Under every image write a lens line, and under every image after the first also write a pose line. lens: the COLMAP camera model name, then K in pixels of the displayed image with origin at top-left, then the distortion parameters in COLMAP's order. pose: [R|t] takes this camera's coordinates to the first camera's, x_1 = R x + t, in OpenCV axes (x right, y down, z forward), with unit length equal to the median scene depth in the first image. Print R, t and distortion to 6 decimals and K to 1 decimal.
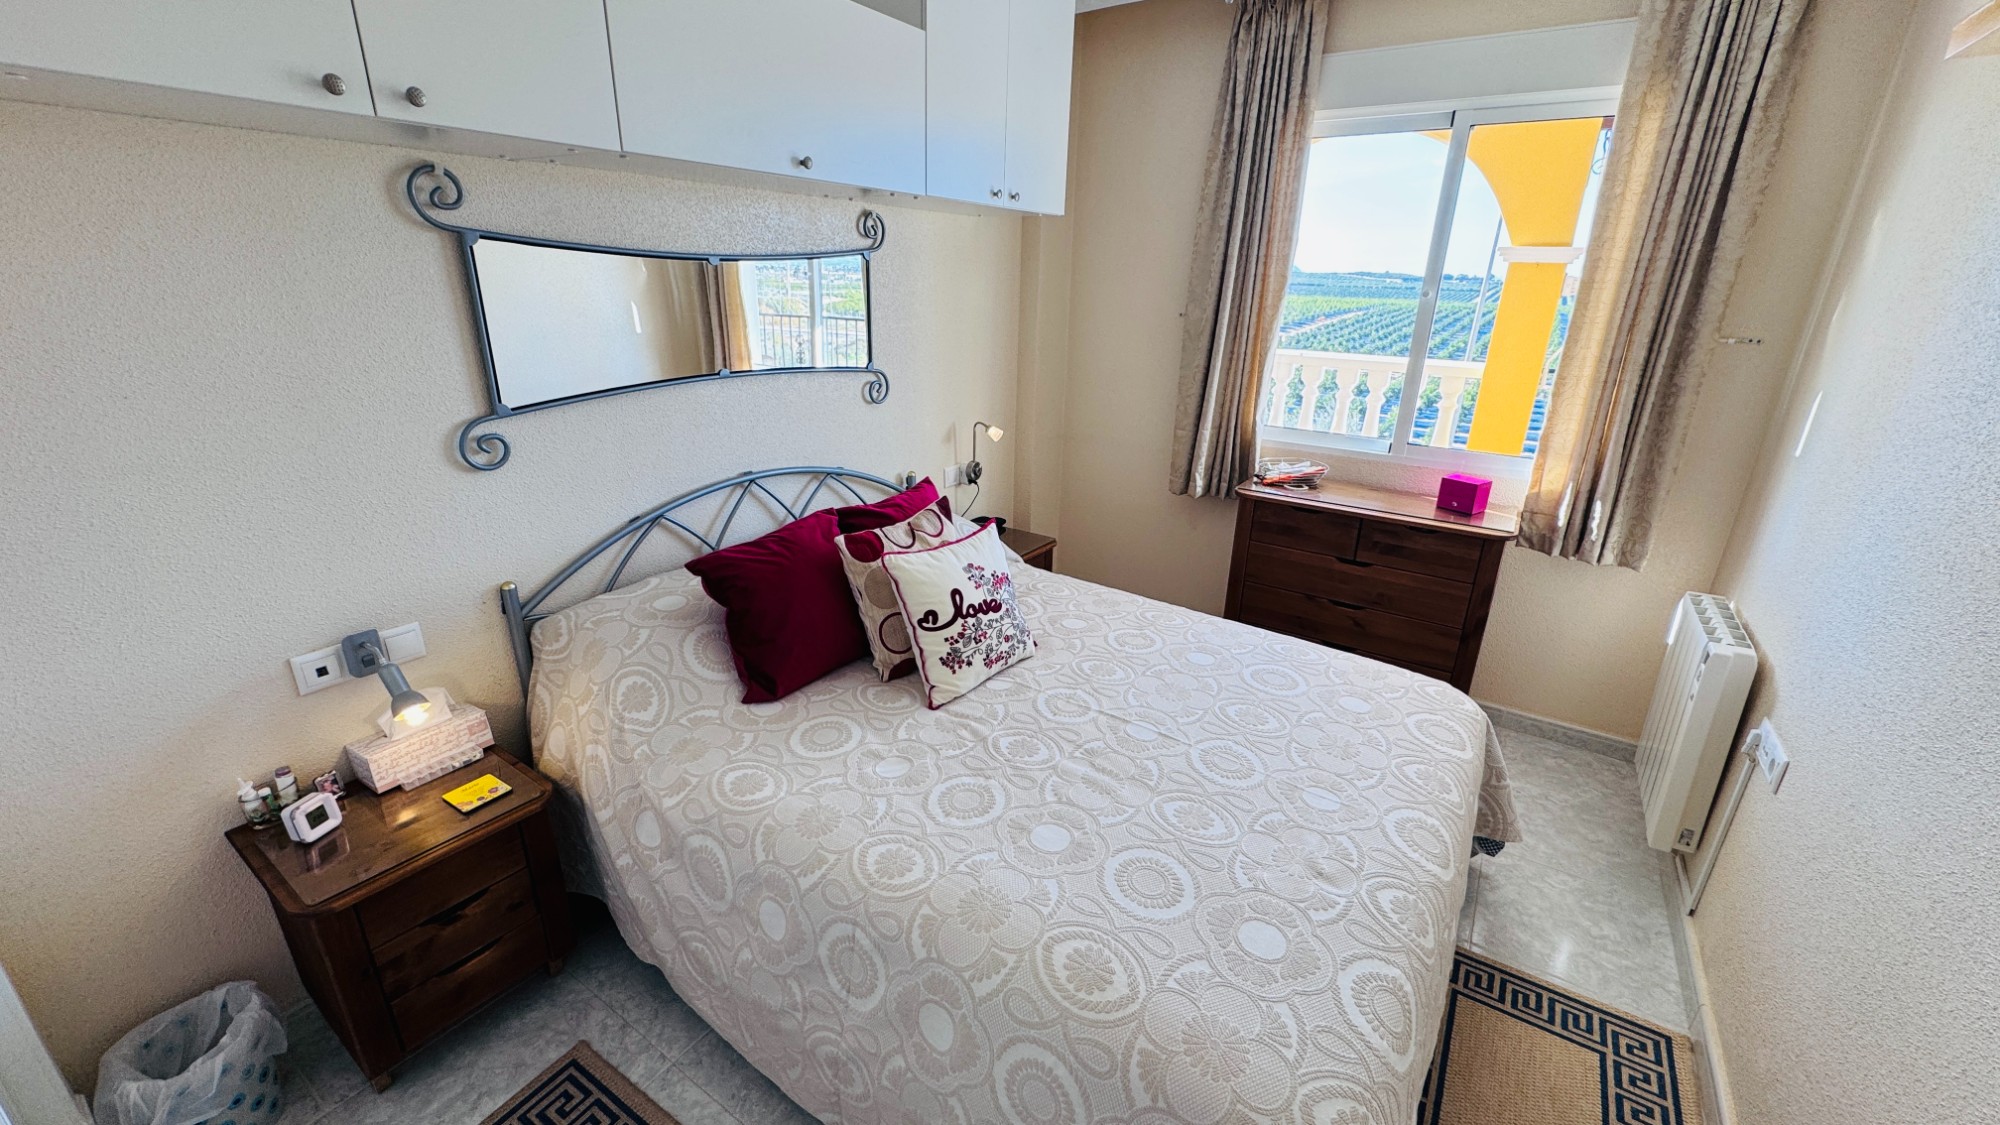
lens RADIAL K [[789.1, 0, 1002.0], [0, 789.1, 556.1], [0, 0, 1]] dist [-0.000530, -0.000577]
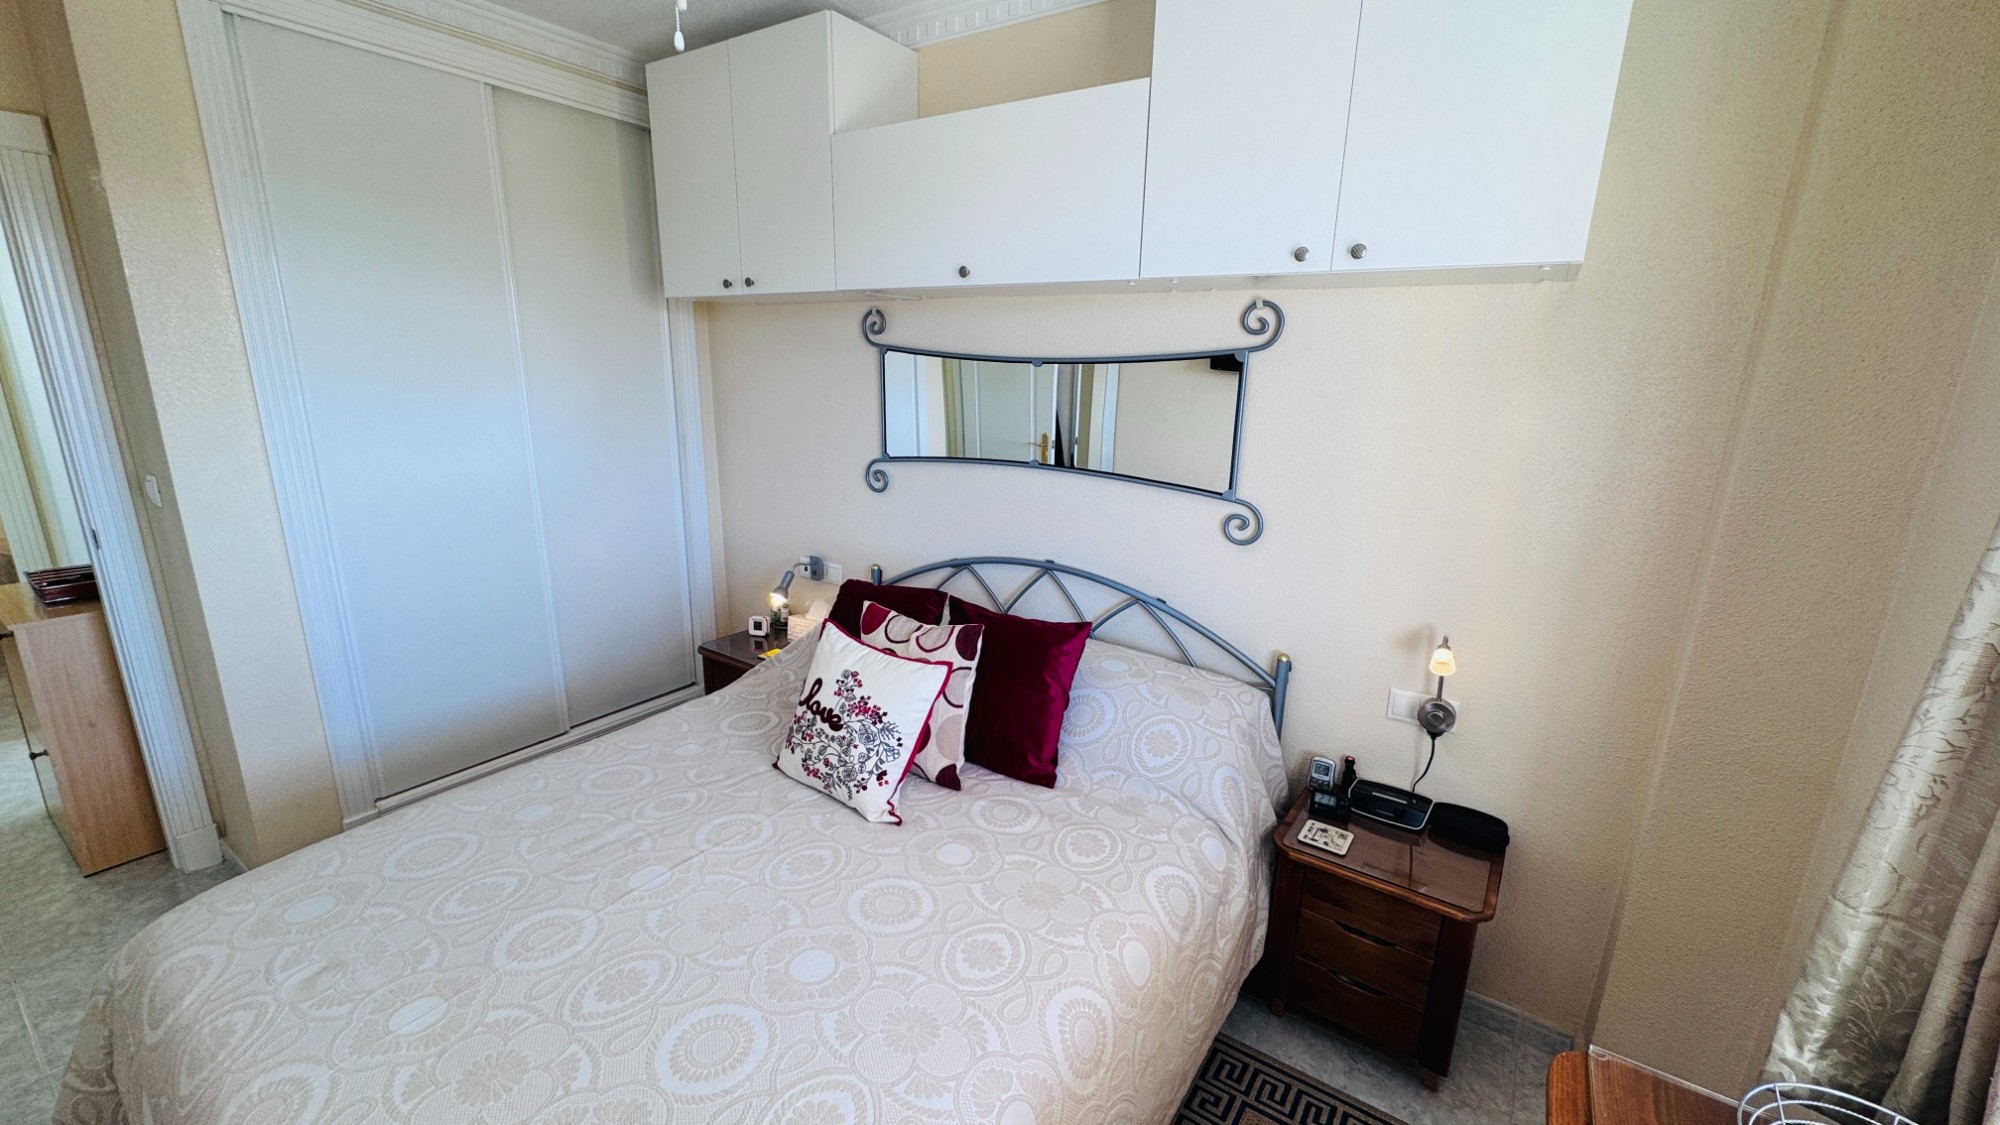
lens RADIAL K [[789.1, 0, 1008.0], [0, 789.1, 561.1], [0, 0, 1]] dist [-0.000530, -0.000577]
pose [[0.011687, 0.227033, -0.973817, 0.846300], [-0.356918, 0.910677, 0.208029, -0.370795], [0.934063, 0.345142, 0.091676, 1.050583]]
